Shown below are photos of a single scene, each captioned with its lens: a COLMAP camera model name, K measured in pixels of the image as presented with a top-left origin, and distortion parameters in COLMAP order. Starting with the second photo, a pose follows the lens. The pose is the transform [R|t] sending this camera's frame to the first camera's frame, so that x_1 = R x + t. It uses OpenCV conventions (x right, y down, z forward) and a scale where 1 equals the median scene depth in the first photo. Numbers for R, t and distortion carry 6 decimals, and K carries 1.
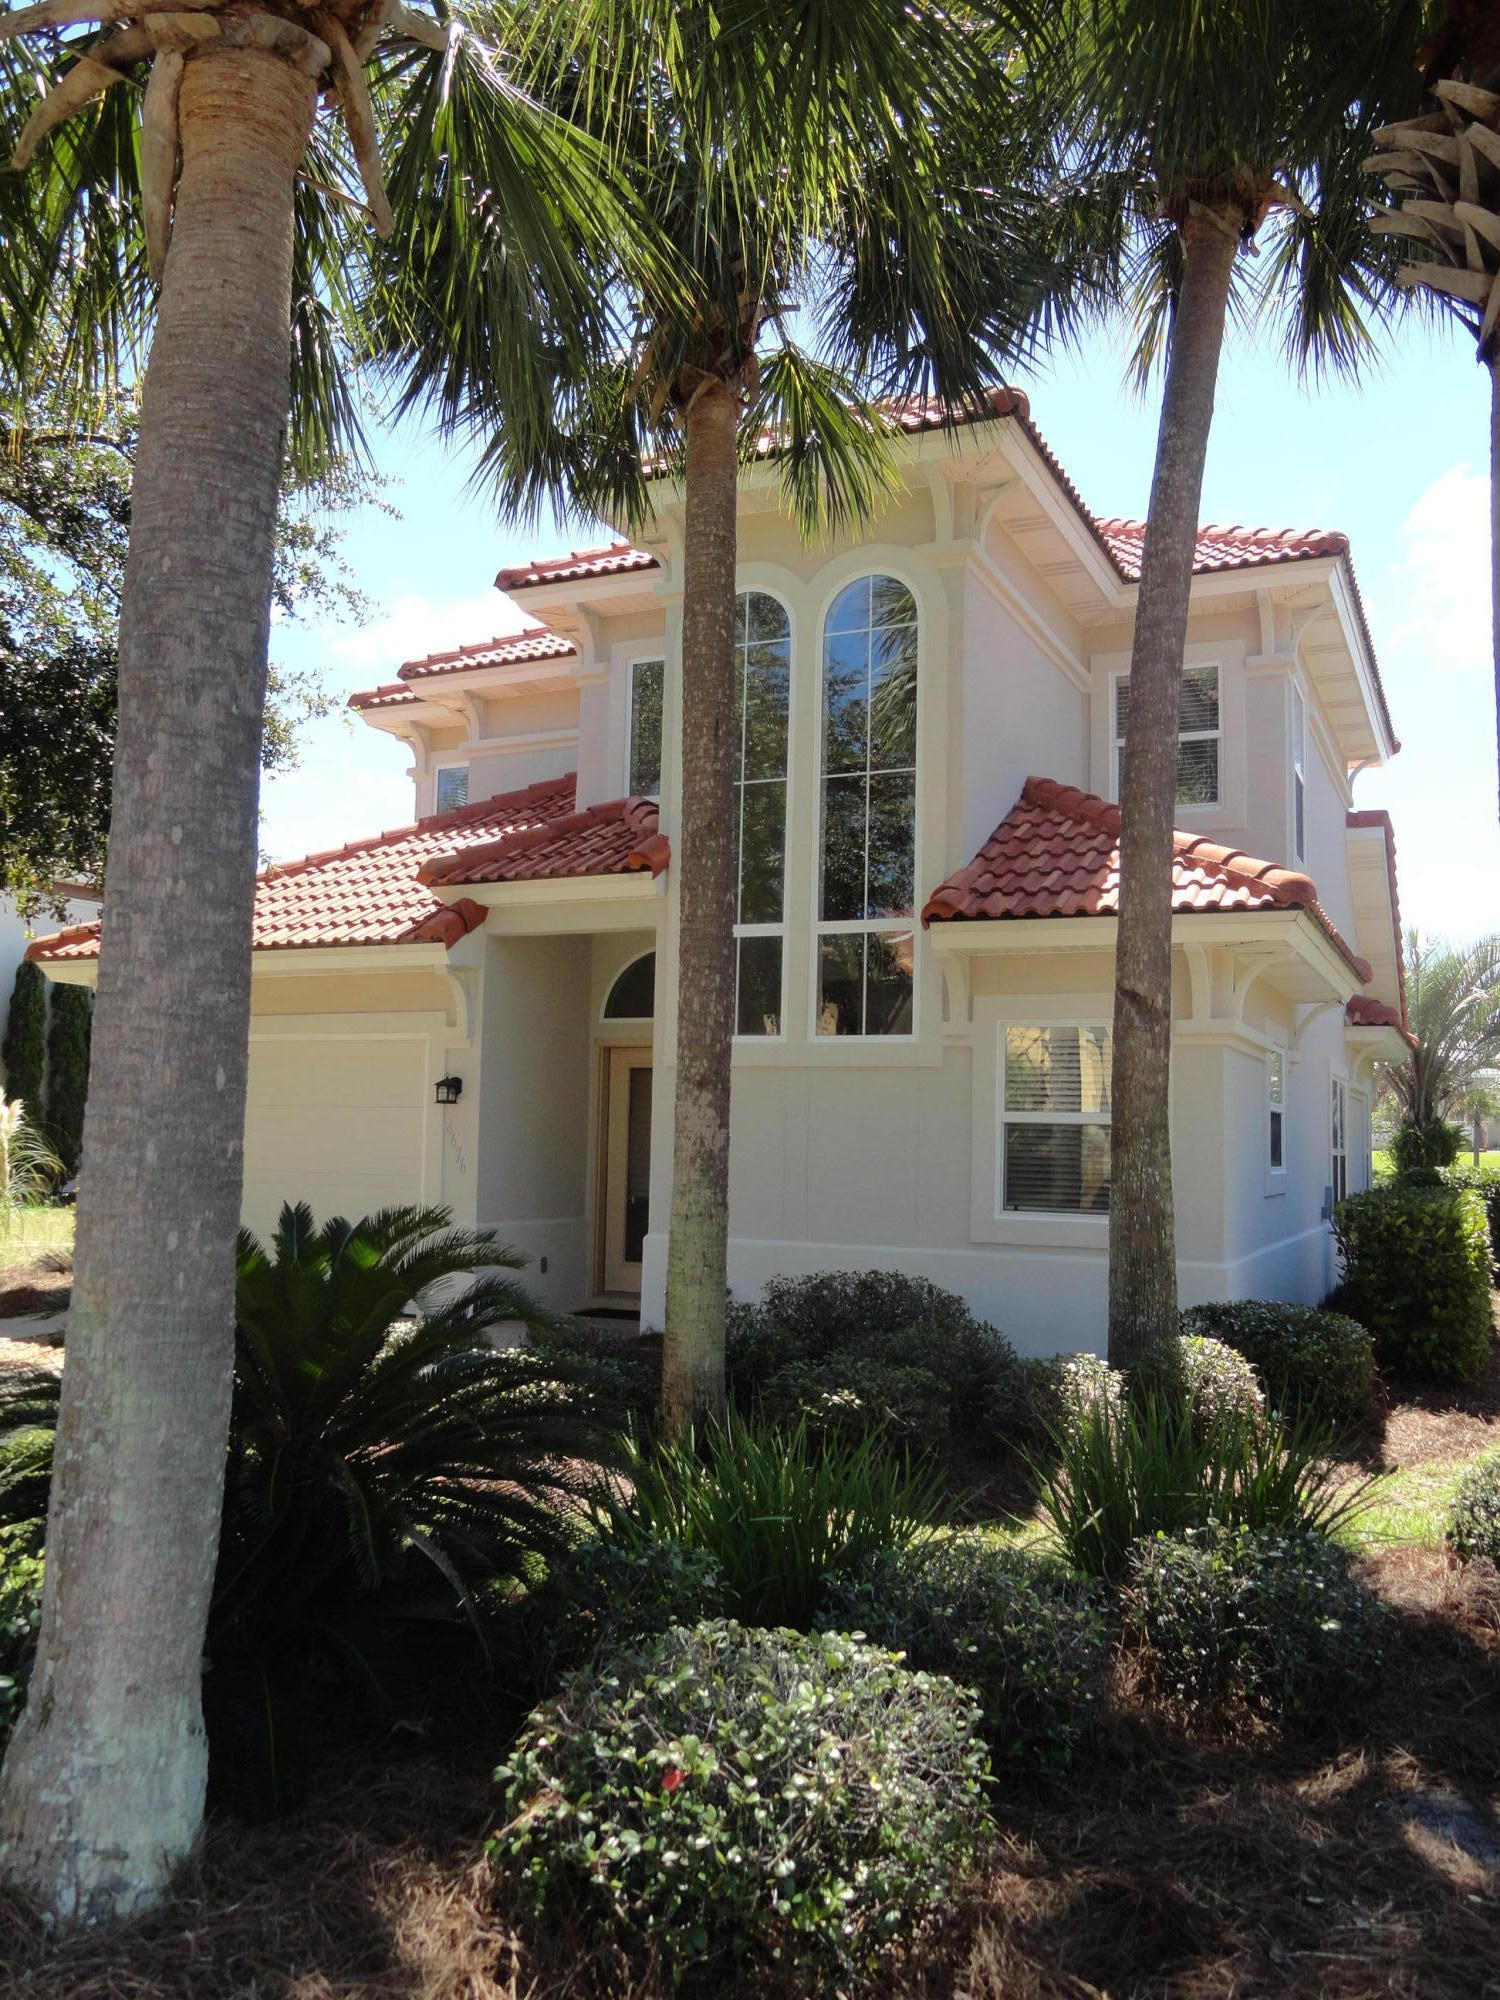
lens RADIAL K [[1594.7, 0, 750.0], [0, 1594.7, 1000.0], [0, 0, 1]] dist [-0.004363, -0.002617]
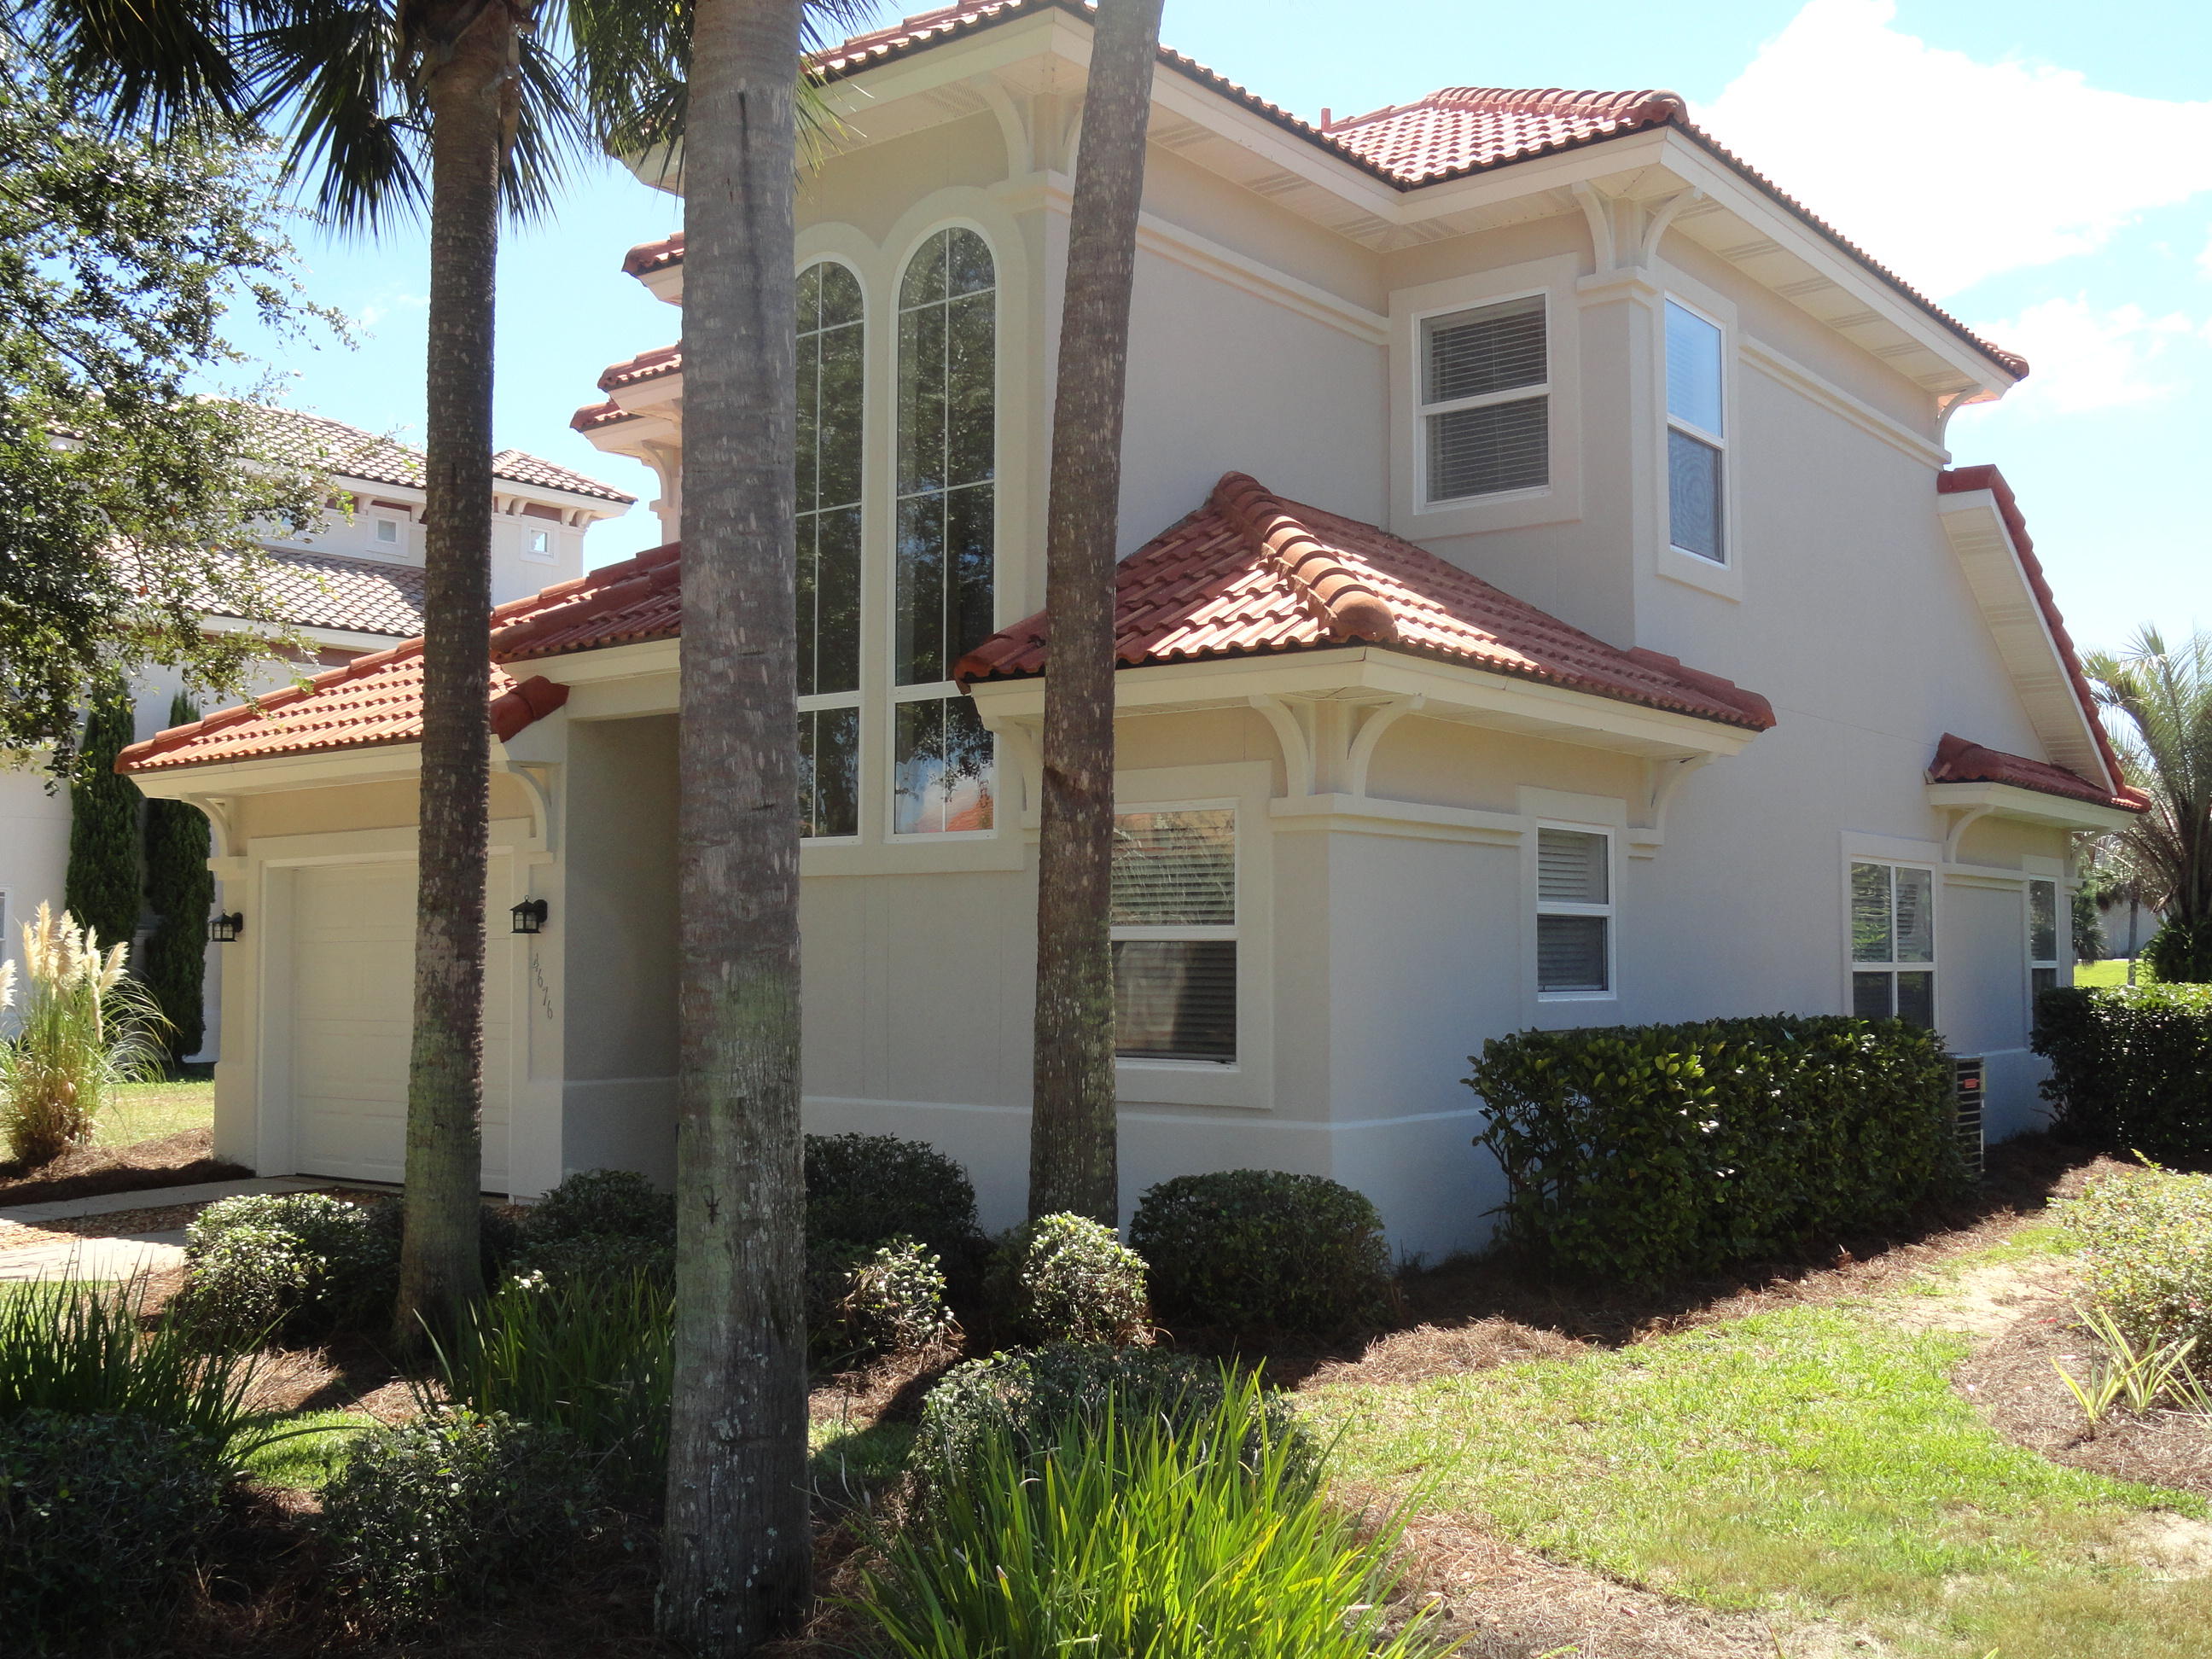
lens RADIAL K [[2248.5, 0, 1106.0], [0, 2248.5, 829.5], [0, 0, 1]] dist [-0.001943, 0.003776]
pose [[0.974230, -0.036184, -0.222634, 0.335686], [0.041829, 0.998911, 0.020690, 0.001481], [0.221643, -0.029469, 0.974682, -0.034364]]
